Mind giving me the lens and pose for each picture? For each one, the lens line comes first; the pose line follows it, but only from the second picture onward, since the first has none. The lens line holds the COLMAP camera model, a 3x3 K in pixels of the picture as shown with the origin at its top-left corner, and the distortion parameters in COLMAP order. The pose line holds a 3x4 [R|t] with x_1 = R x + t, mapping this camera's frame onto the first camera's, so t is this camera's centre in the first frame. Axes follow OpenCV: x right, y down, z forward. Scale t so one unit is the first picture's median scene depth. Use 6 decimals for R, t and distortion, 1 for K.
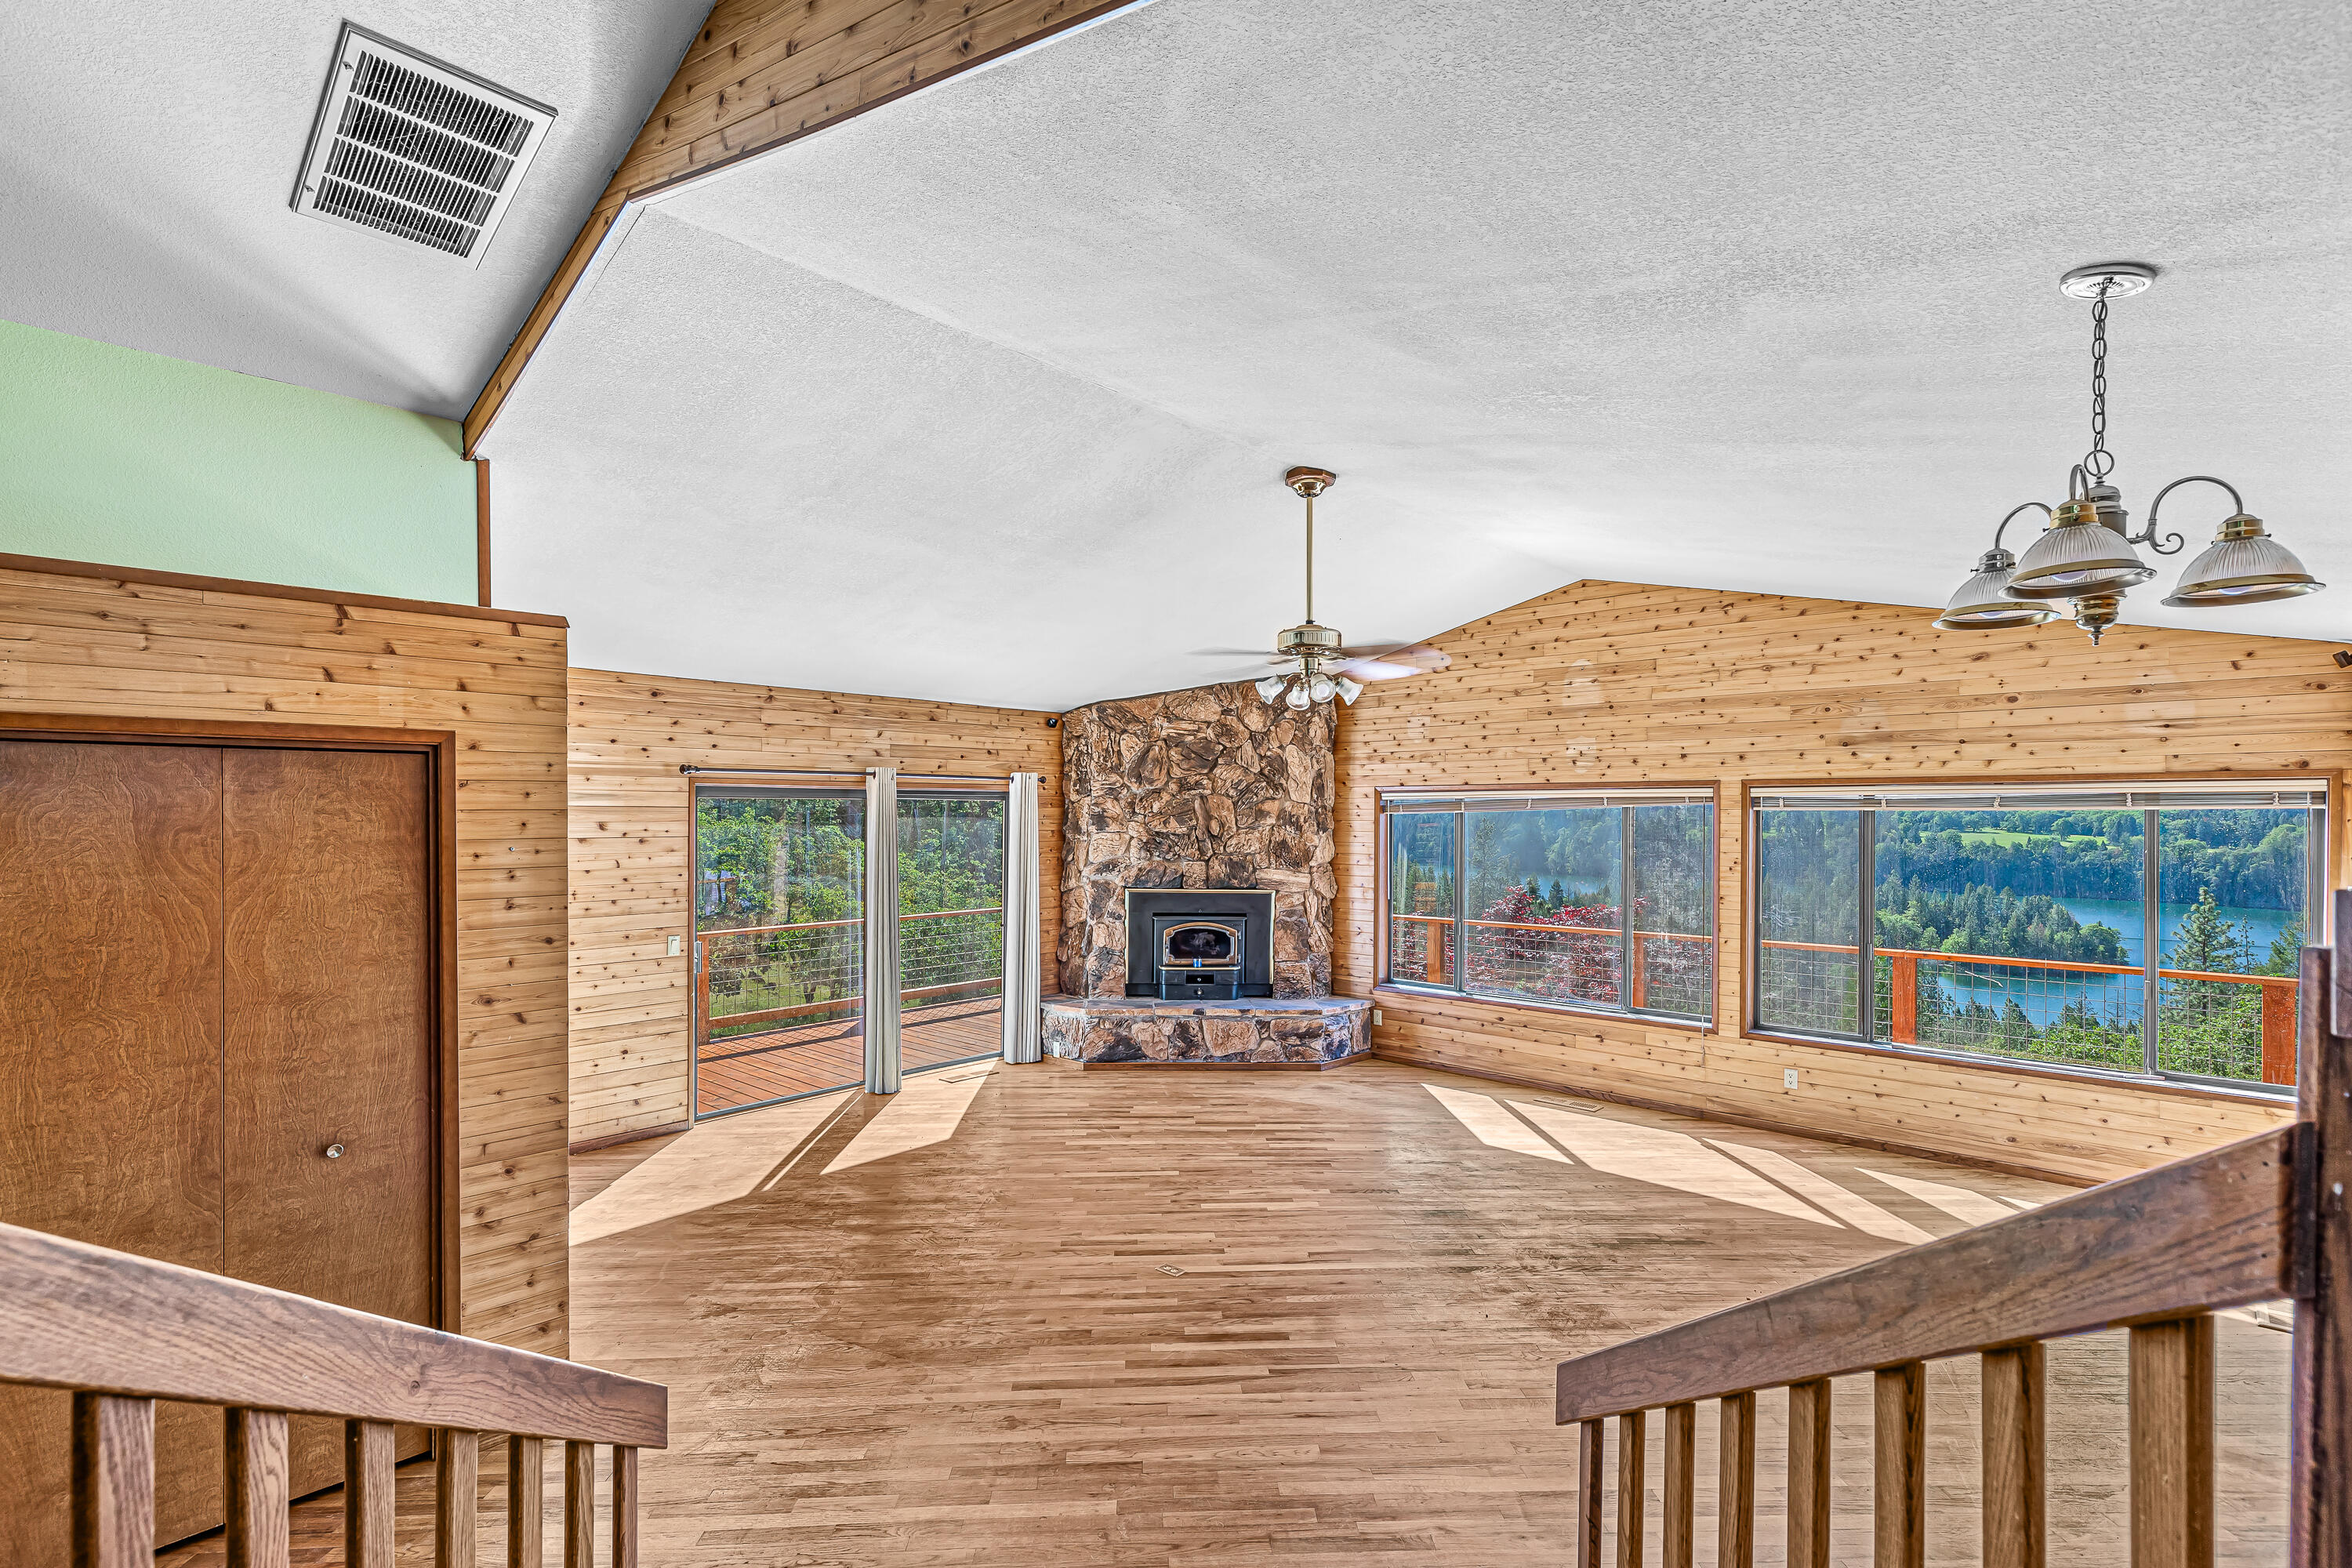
lens RADIAL K [[1080.9, 0, 1186.5], [0, 1080.9, 817.3], [0, 0, 1]] dist [0.006805, -0.001035]
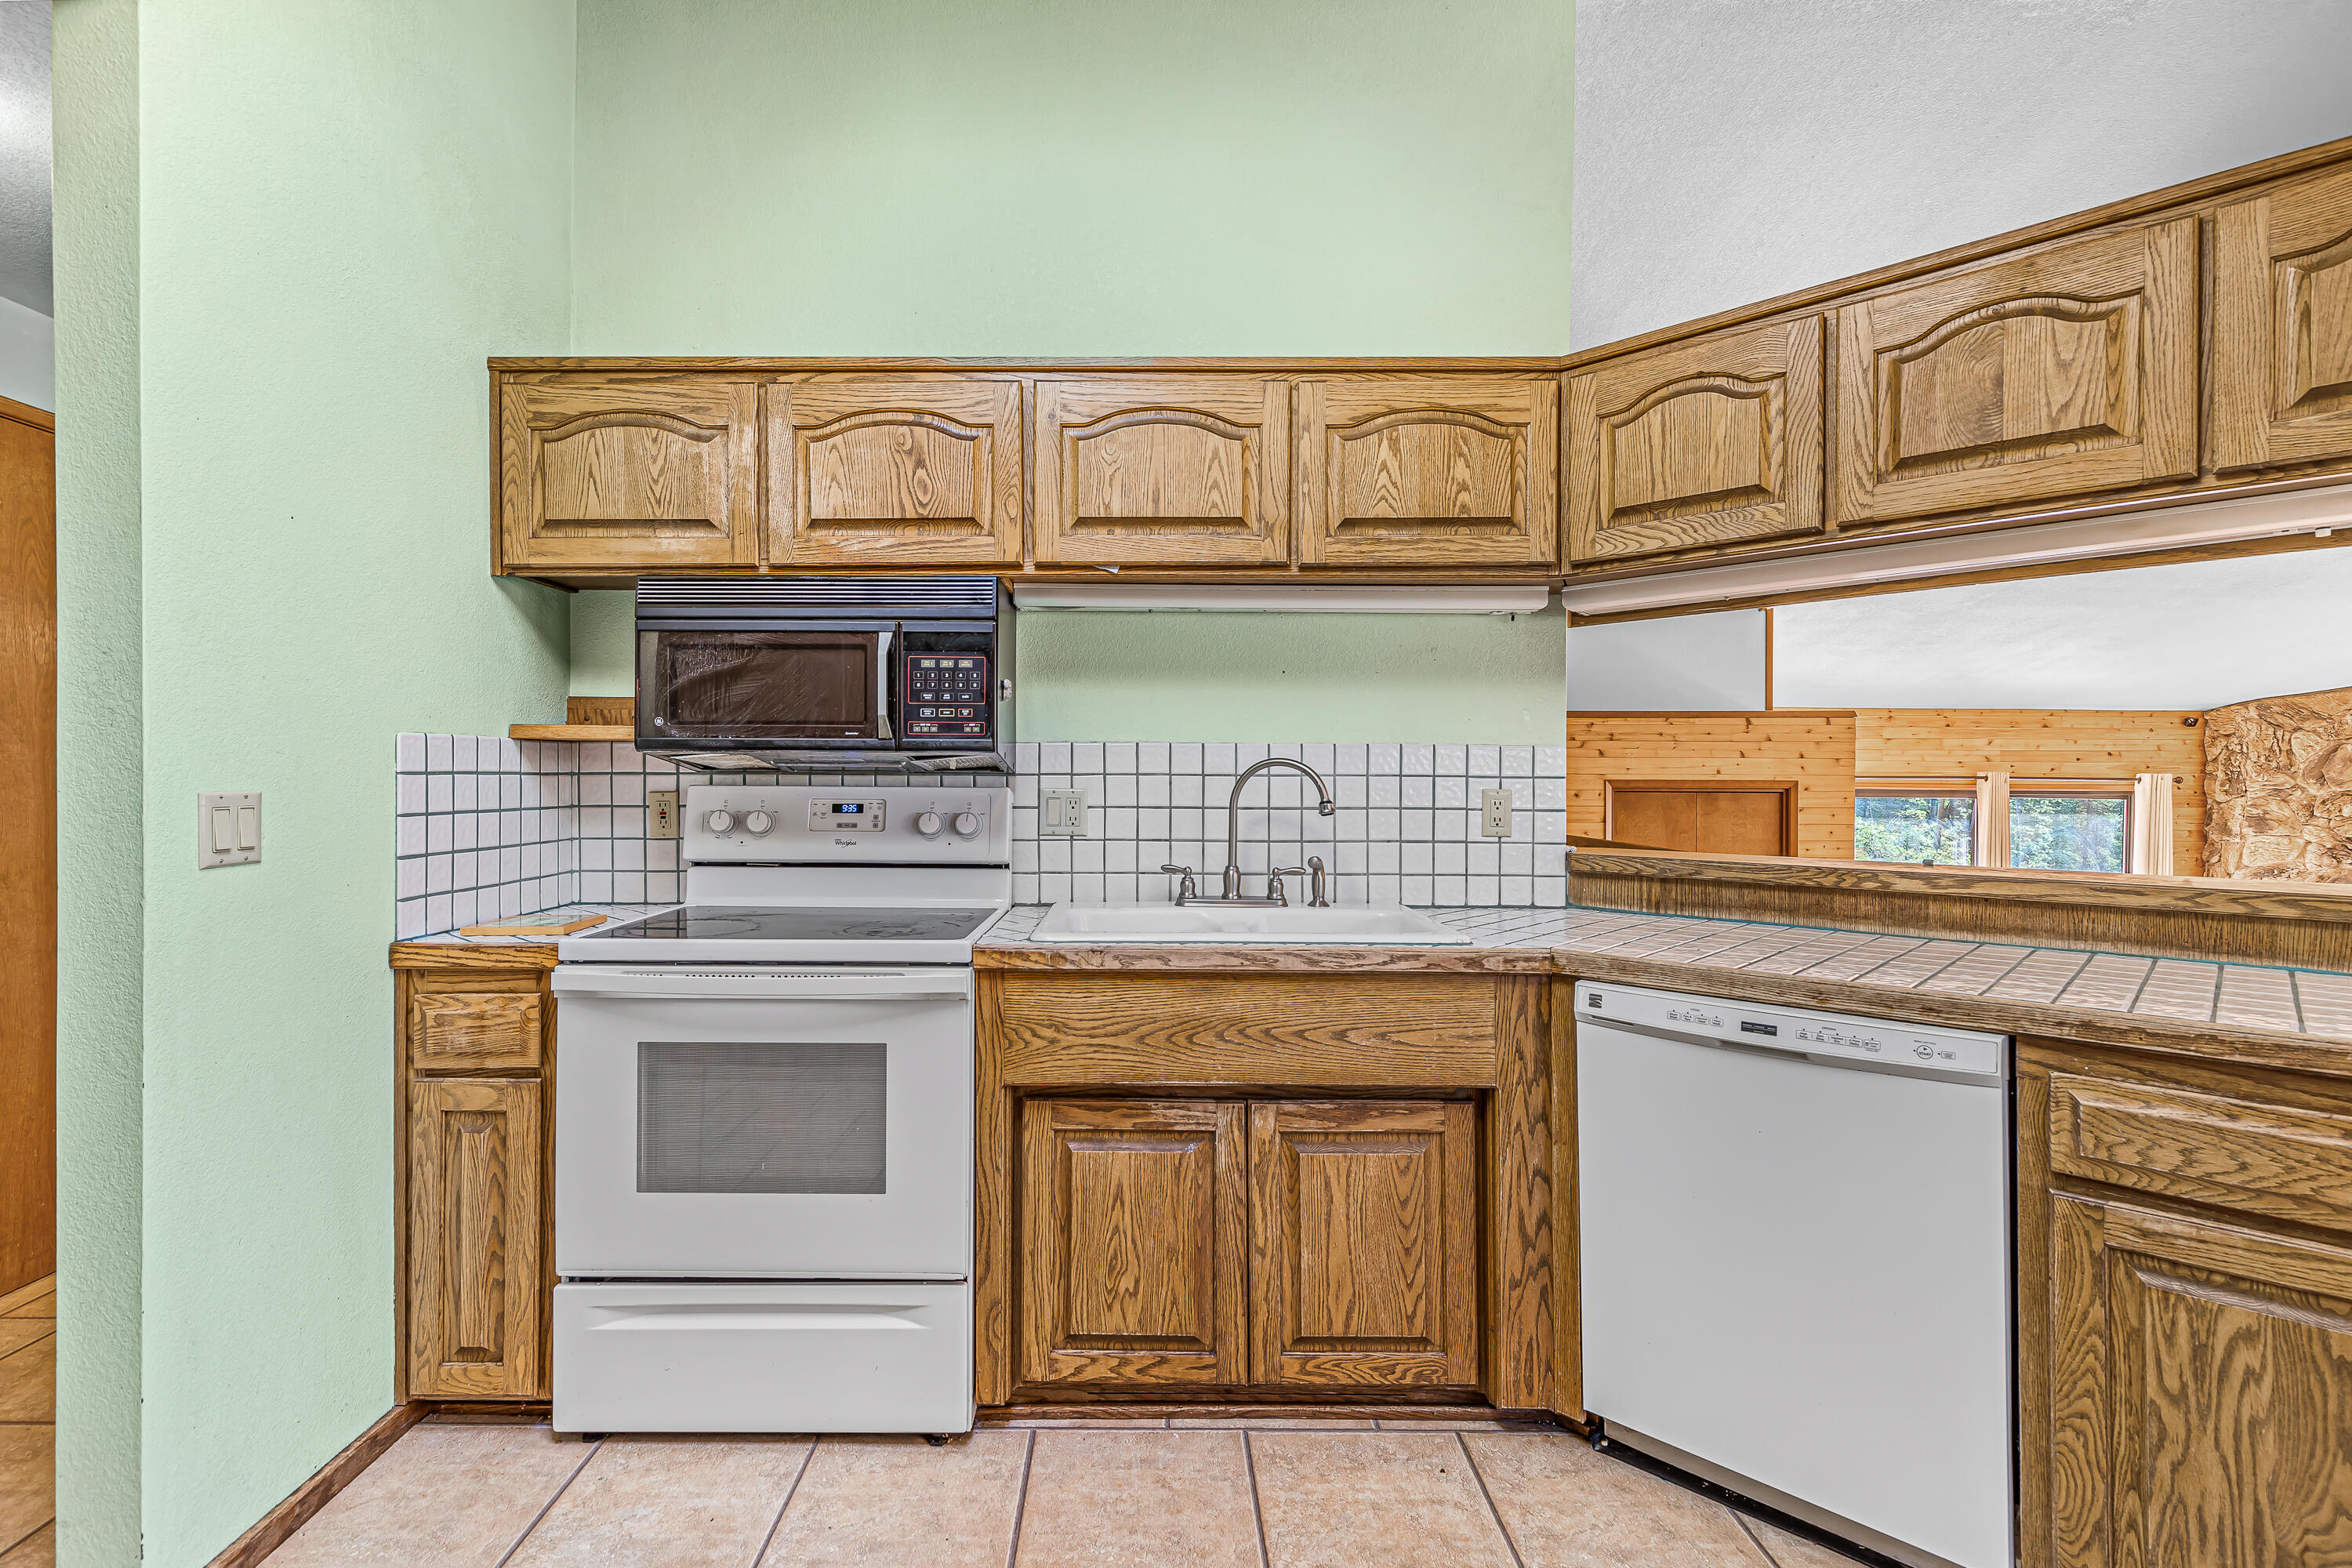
lens RADIAL K [[1100.2, 0, 1133.2], [0, 1100.2, 776.0], [0, 0, 1]] dist [0.007602, -0.000834]
pose [[0.668412, 0.007669, -0.743752, -0.018418], [-0.009869, 0.999950, 0.001442, -0.031994], [0.743726, 0.006376, 0.668454, -0.429071]]
